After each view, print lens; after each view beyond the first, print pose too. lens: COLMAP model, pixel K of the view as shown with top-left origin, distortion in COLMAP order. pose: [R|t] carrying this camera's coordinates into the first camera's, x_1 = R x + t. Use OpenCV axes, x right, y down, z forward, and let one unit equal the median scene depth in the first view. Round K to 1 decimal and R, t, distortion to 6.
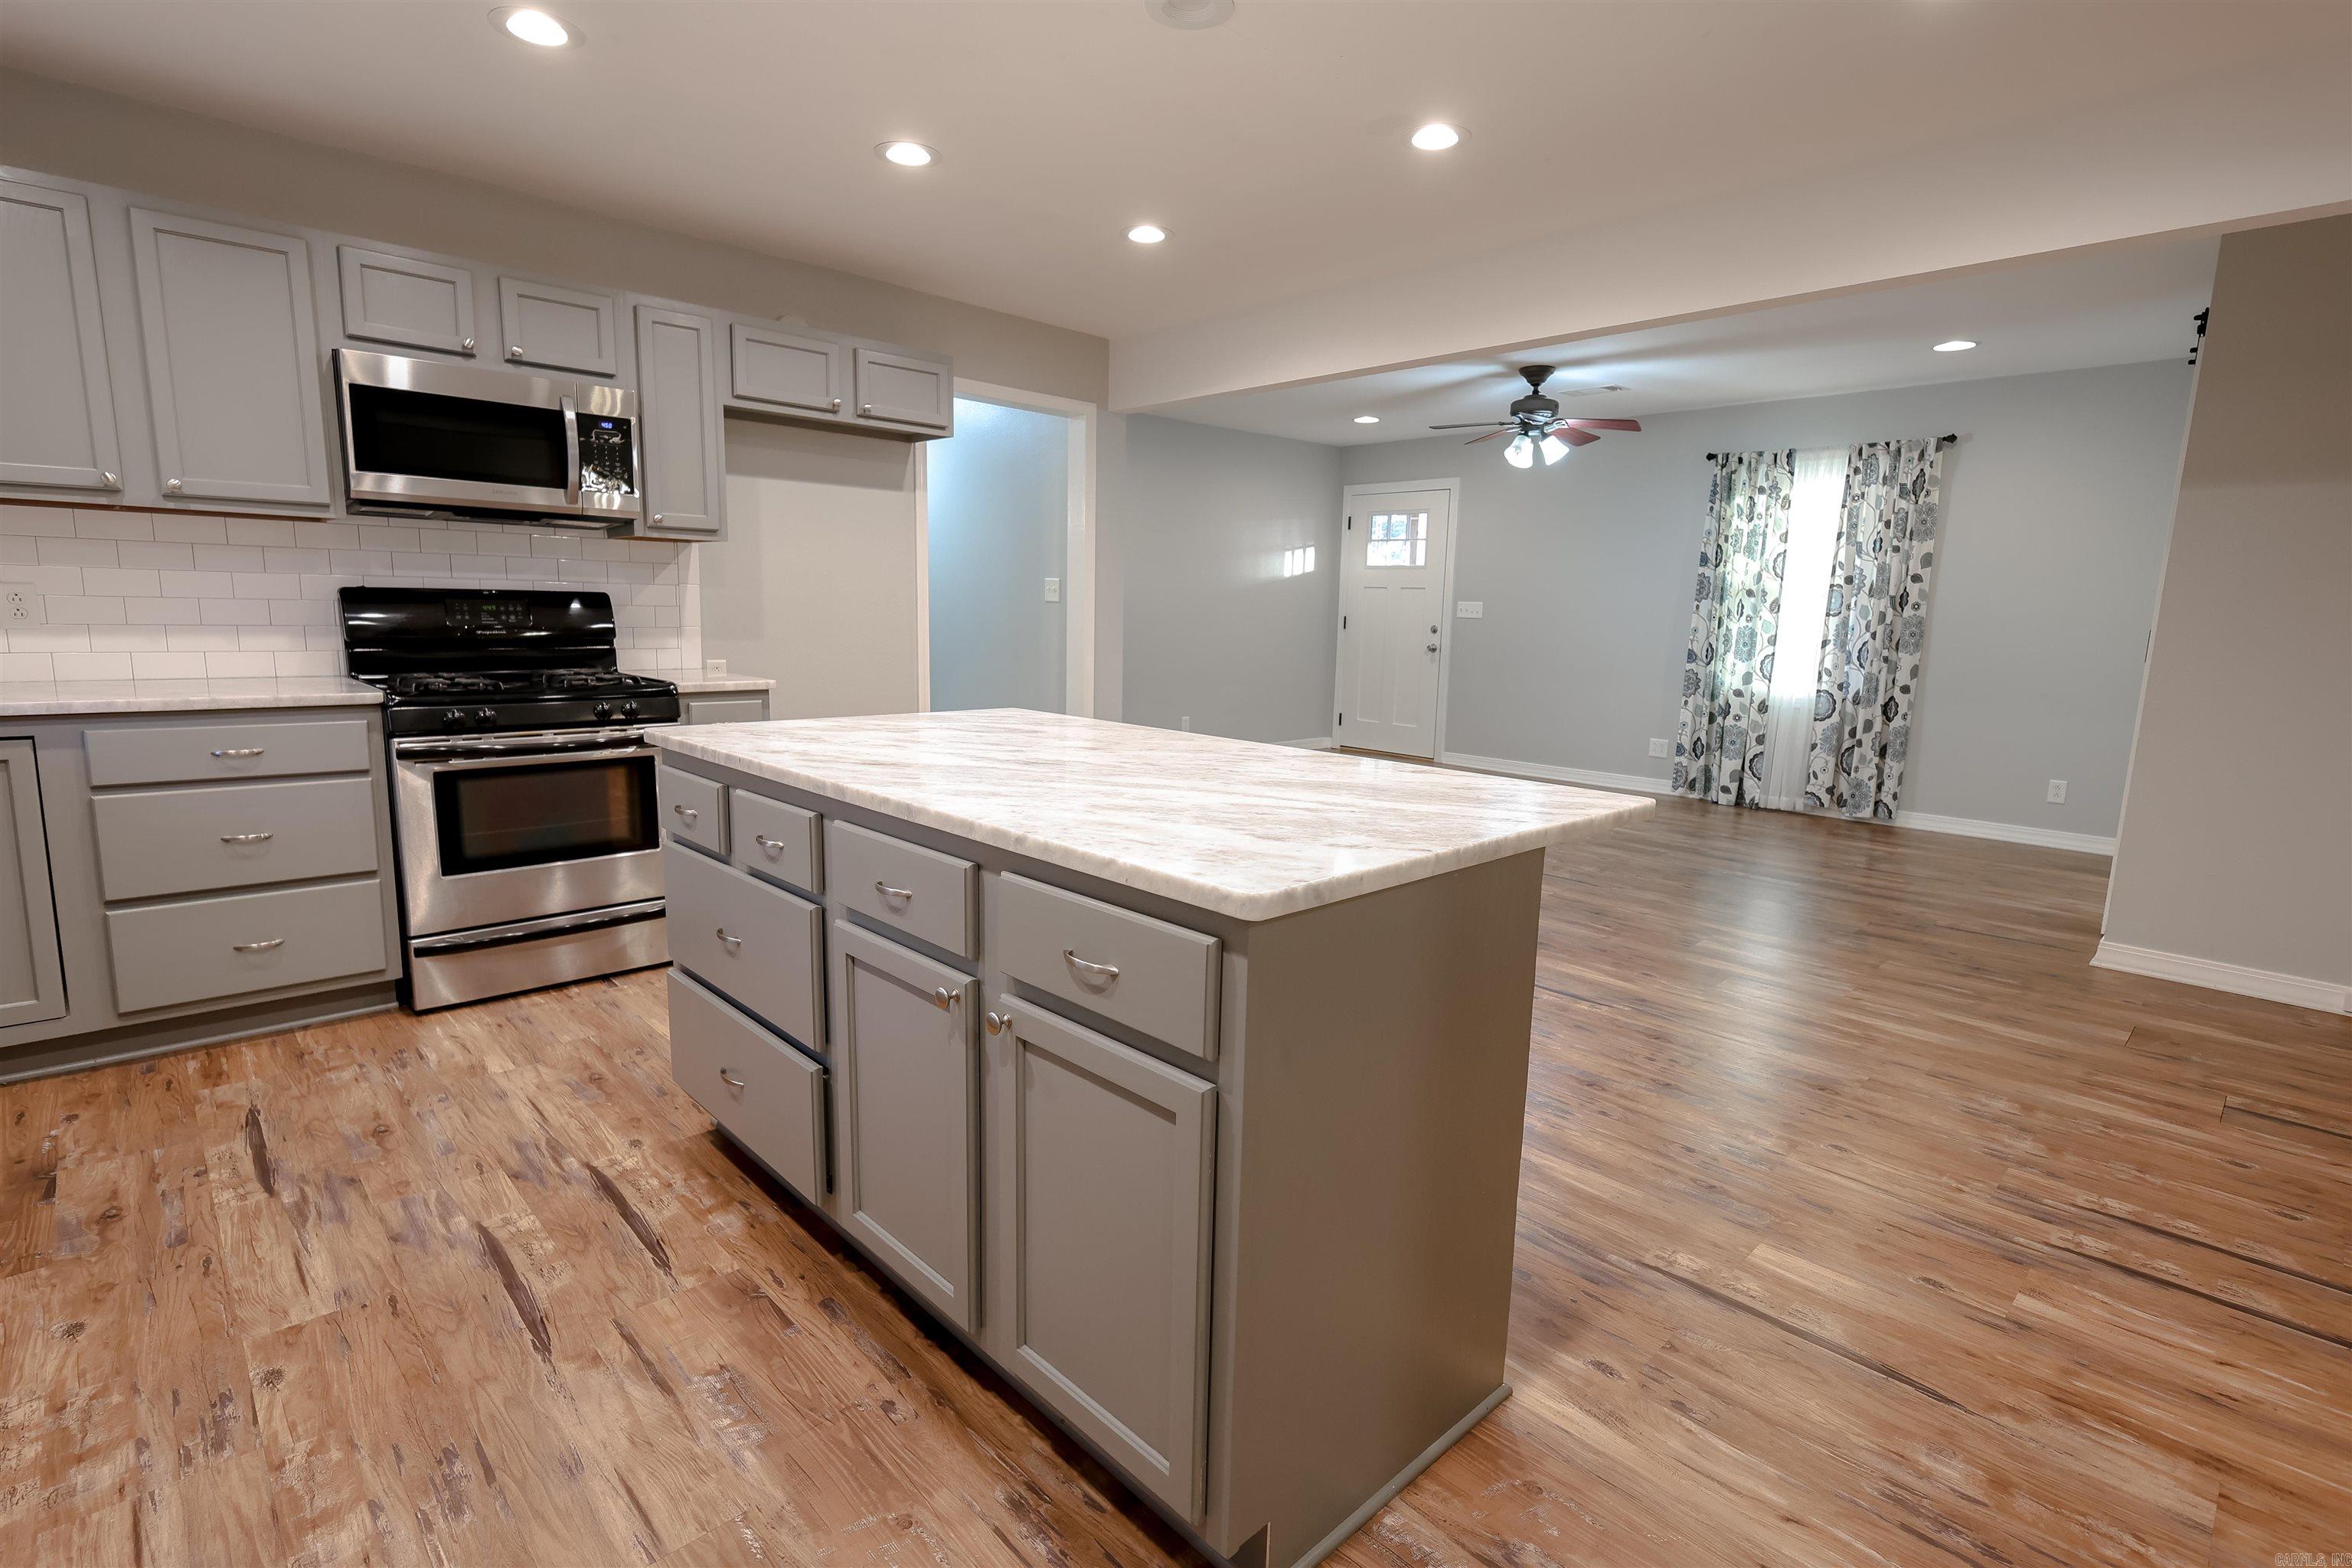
lens RADIAL K [[1115.6, 0, 1180.8], [0, 1115.6, 782.5], [0, 0, 1]] dist [0.002832, -0.000546]
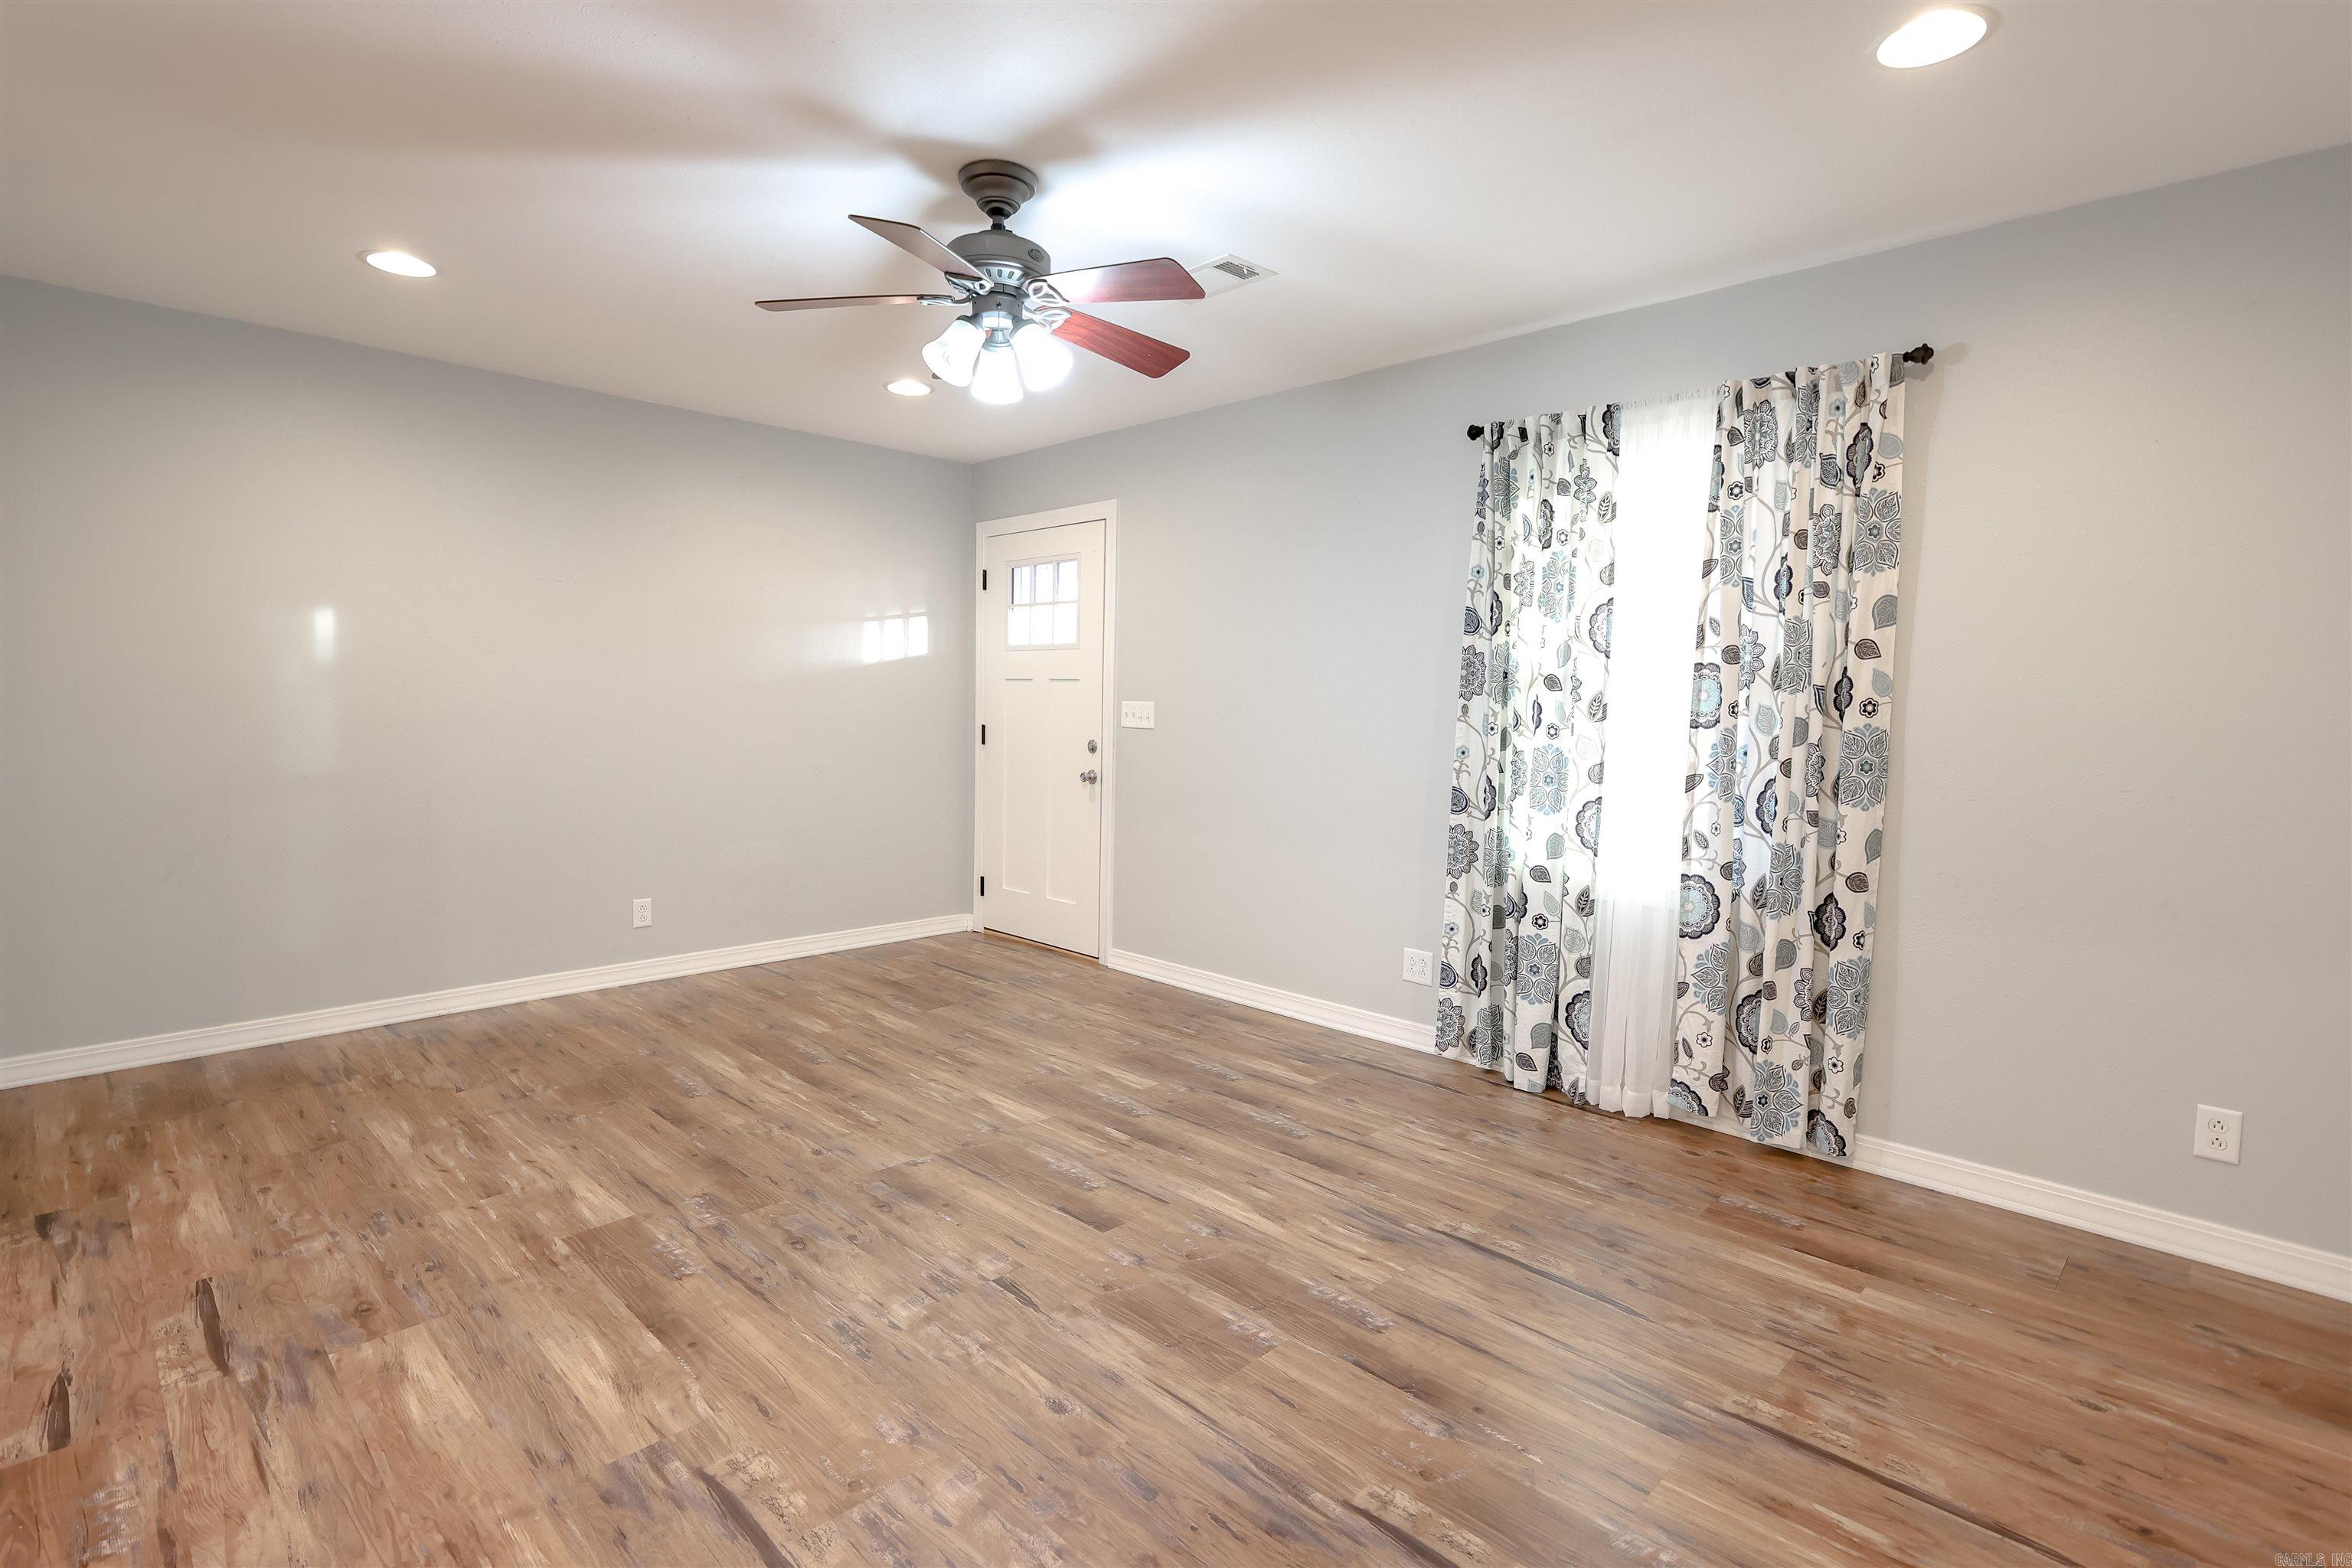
lens RADIAL K [[1115.6, 0, 1180.8], [0, 1115.6, 782.5], [0, 0, 1]] dist [0.002832, -0.000546]
pose [[0.999511, -0.002163, 0.031181, 0.631131], [0.005002, 0.995813, -0.091276, -0.151327], [-0.030853, 0.091387, 0.995337, 0.969849]]
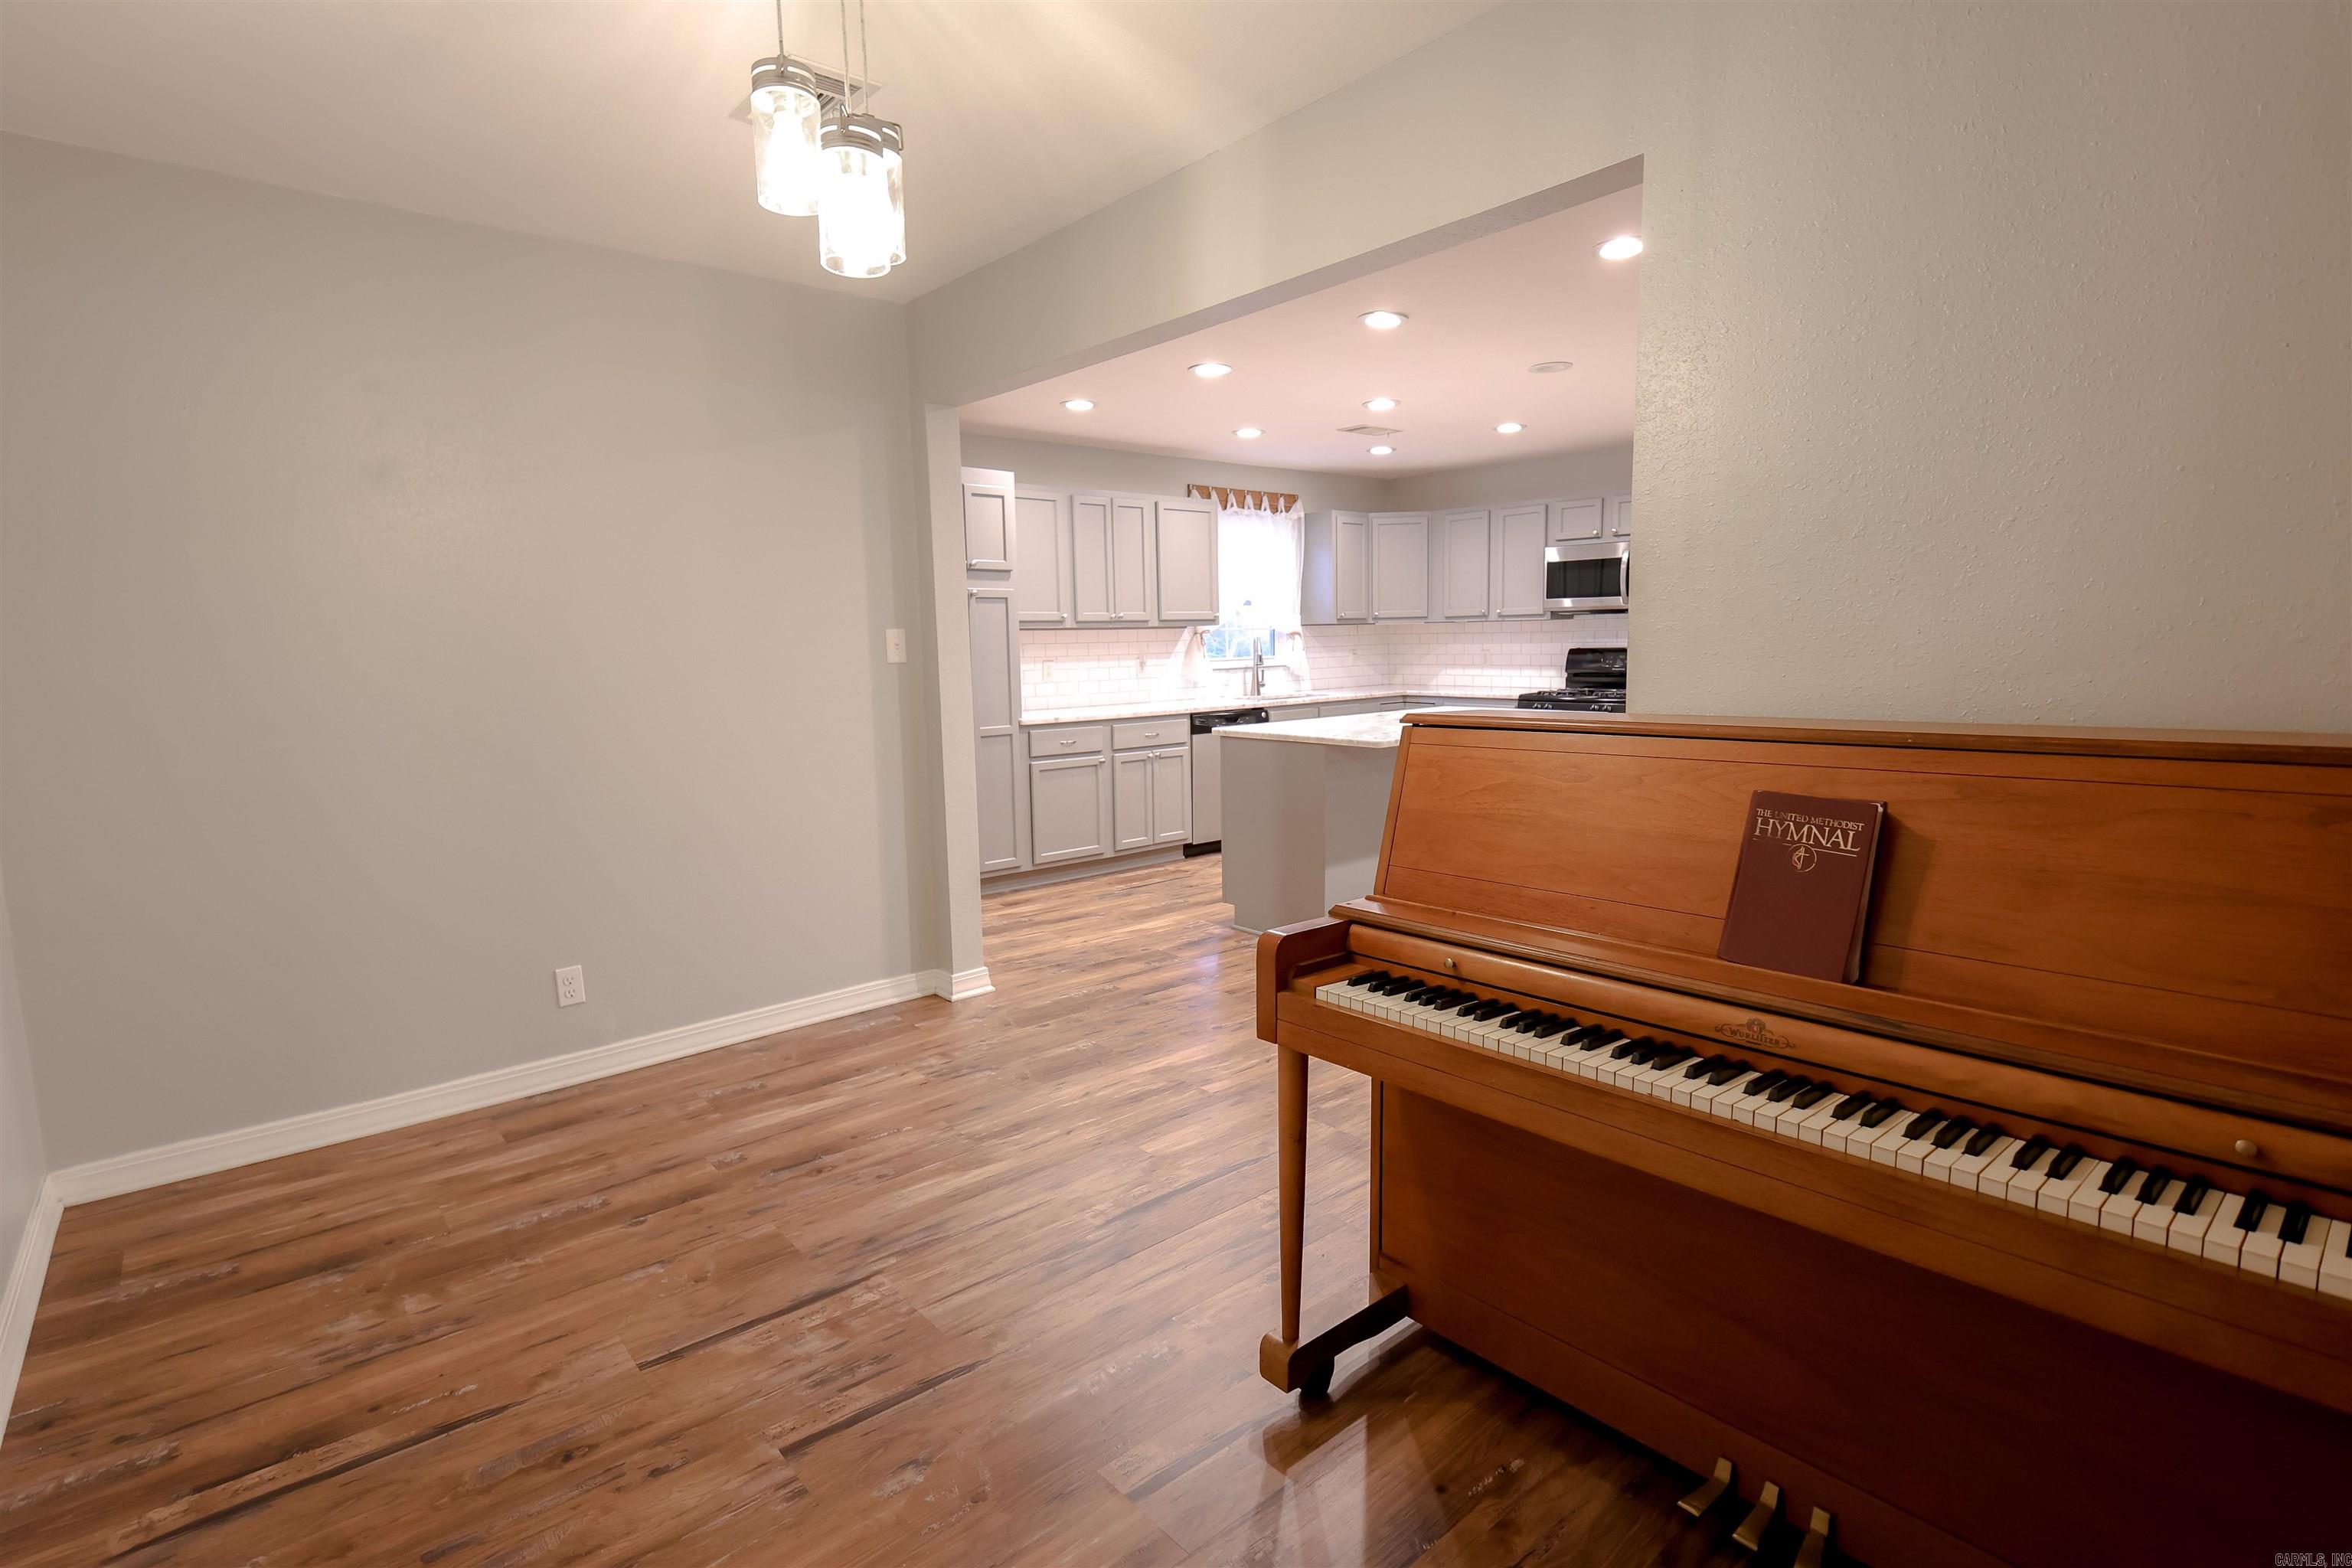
lens RADIAL K [[1119.3, 0, 1185.9], [0, 1119.3, 786.2], [0, 0, 1]] dist [0.007290, 0.000445]
pose [[-0.046332, 0.111699, -0.992661, 1.465063], [-0.139675, 0.983242, 0.117159, -0.059530], [0.989113, 0.144078, -0.029954, 0.347725]]
